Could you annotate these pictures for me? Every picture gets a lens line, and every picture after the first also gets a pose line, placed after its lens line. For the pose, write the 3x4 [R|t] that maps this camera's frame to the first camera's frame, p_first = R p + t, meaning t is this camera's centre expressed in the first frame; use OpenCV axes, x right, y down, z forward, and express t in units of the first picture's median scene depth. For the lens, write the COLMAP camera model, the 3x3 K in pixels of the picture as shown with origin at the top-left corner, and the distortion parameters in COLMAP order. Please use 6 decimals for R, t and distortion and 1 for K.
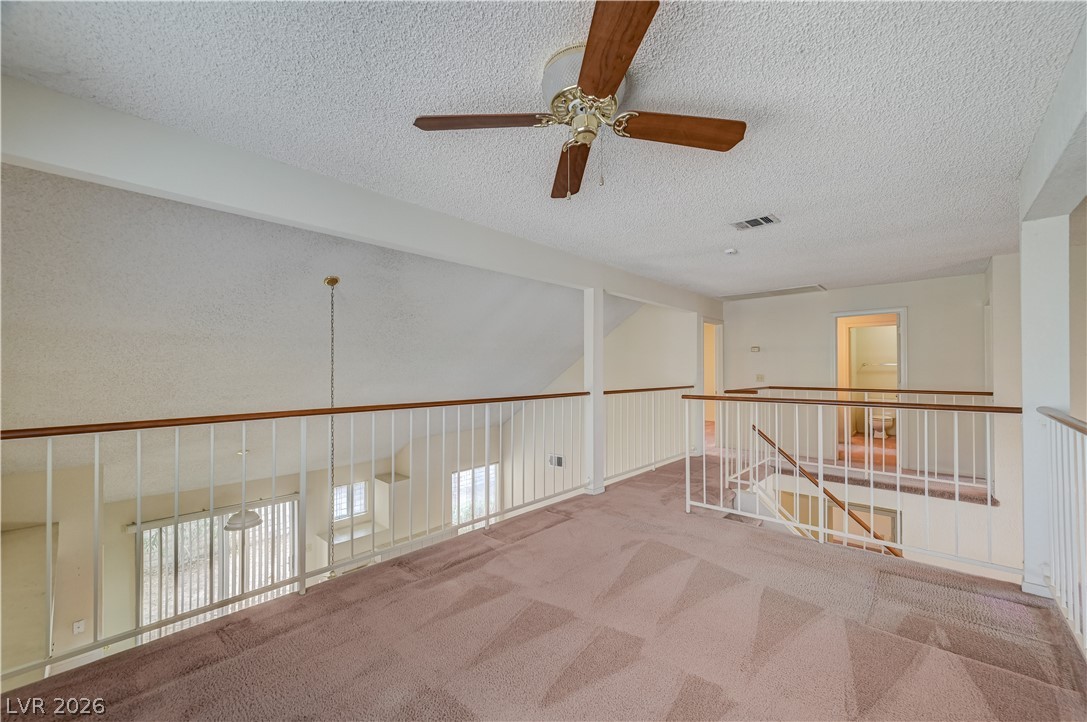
lens RADIAL K [[431.8, 0, 551.4], [0, 431.8, 372.7], [0, 0, 1]] dist [0.000702, 0.000063]
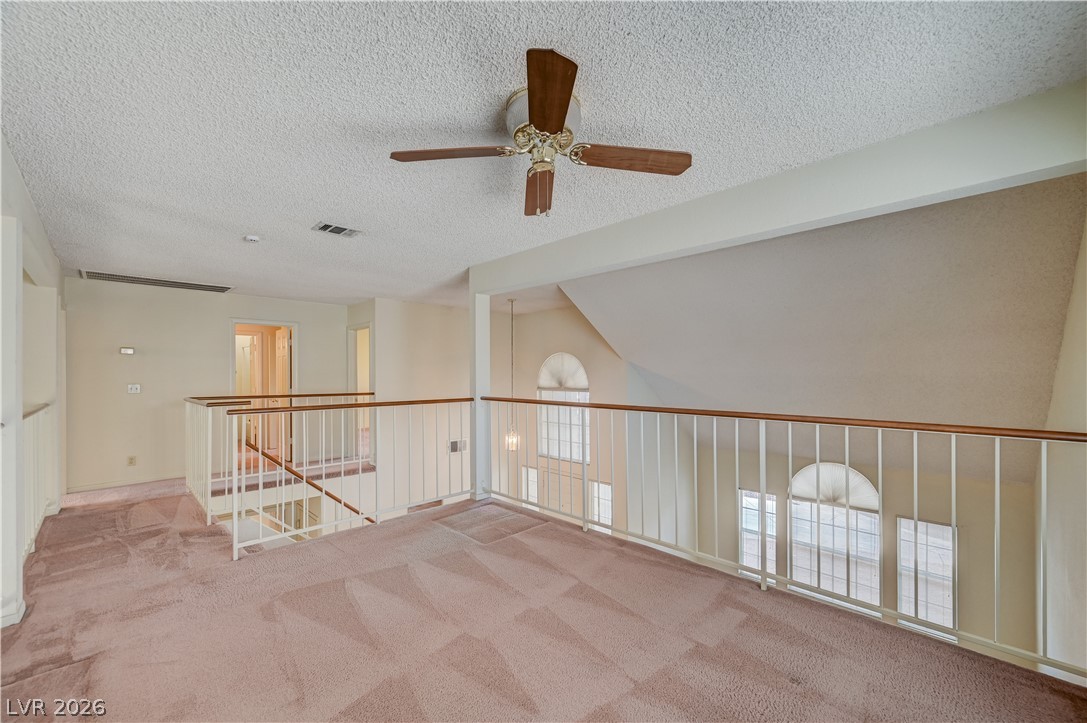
lens RADIAL K [[431.8, 0, 551.4], [0, 431.8, 373.2], [0, 0, 1]] dist [0.000702, 0.000063]
pose [[0.041006, 0.008648, 0.999121, -0.446714], [0.009245, 0.999916, -0.009034, -0.000998], [-0.999116, 0.009607, 0.040923, 0.397940]]
